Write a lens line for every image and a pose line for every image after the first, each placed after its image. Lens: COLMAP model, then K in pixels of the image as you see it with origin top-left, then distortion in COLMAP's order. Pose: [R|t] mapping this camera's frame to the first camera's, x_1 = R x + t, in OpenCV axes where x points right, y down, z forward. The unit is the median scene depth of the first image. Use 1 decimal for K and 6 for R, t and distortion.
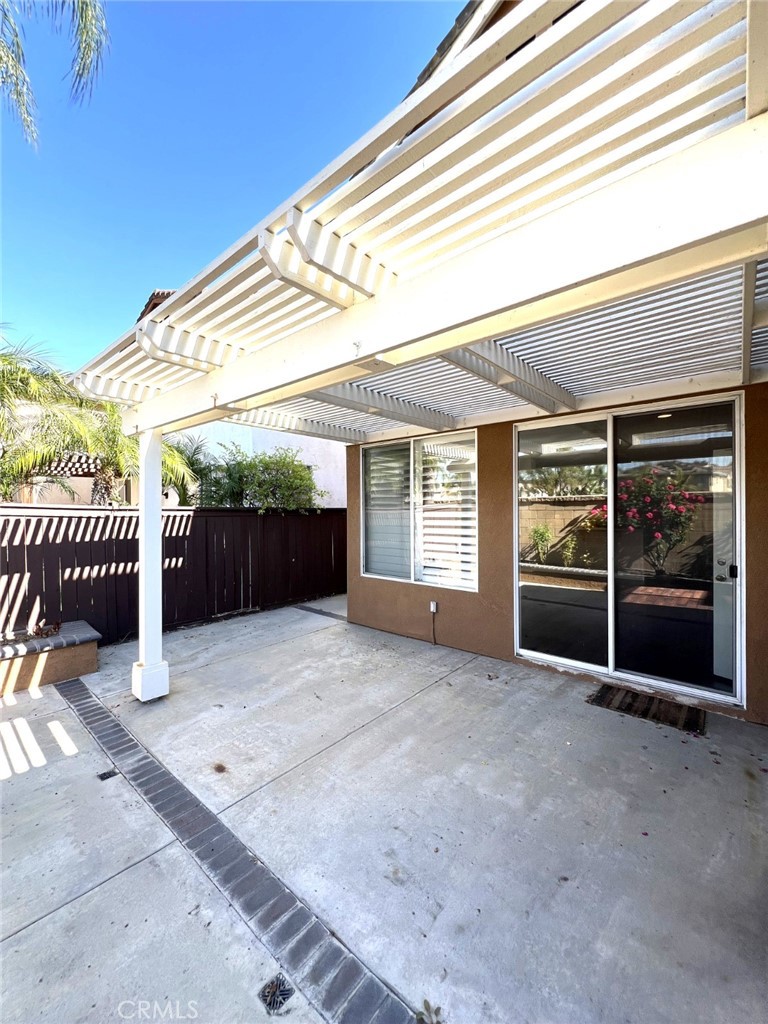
lens RADIAL K [[410.8, 0, 386.1], [0, 410.8, 509.9], [0, 0, 1]] dist [-0.003958, 0.001215]
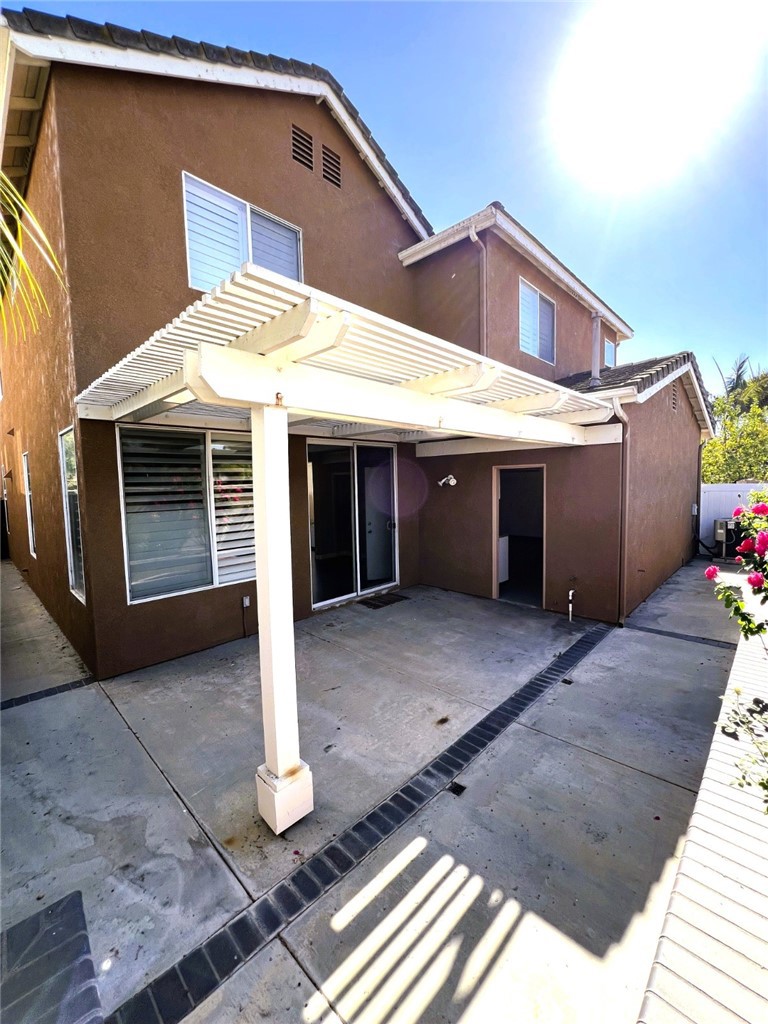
lens RADIAL K [[410.8, 0, 384.6], [0, 410.8, 511.4], [0, 0, 1]] dist [-0.003958, 0.001215]
pose [[0.065701, -0.070853, 0.995321, -1.333612], [0.023833, 0.997303, 0.069421, -0.079509], [-0.997555, 0.019161, 0.067212, 0.893186]]
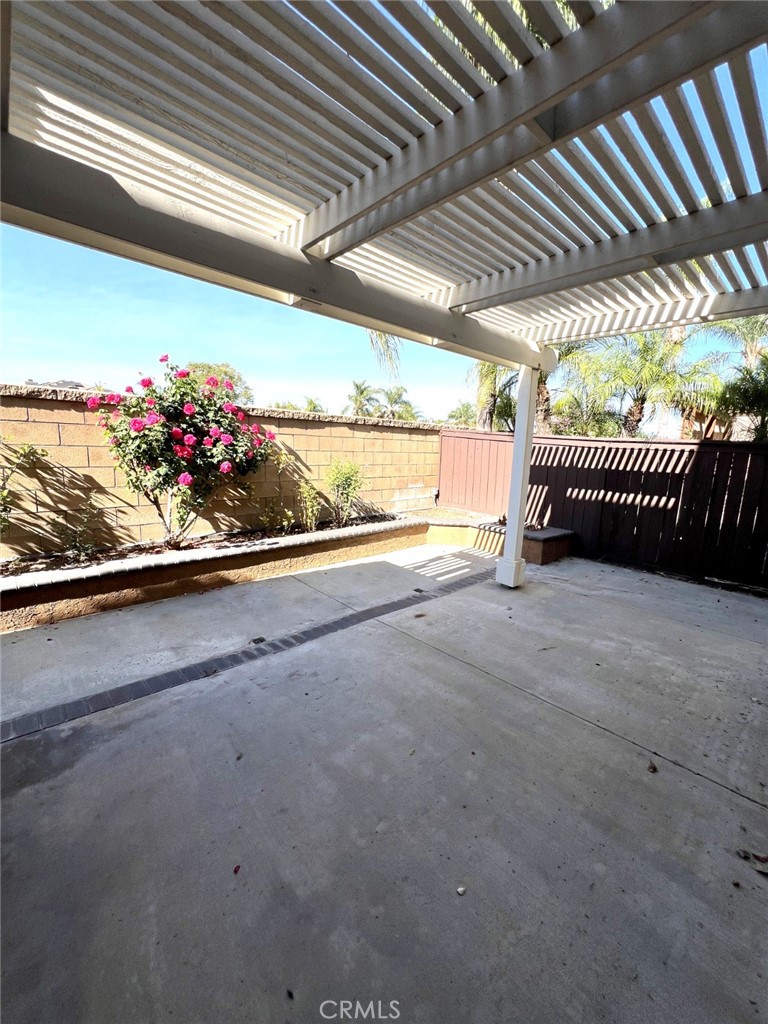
lens RADIAL K [[410.8, 0, 387.6], [0, 410.8, 509.7], [0, 0, 1]] dist [-0.003958, 0.001215]
pose [[-0.107165, 0.159160, -0.981419, 0.772192], [-0.039052, 0.985668, 0.164114, 0.035867], [0.993474, 0.055914, -0.099414, 0.834127]]
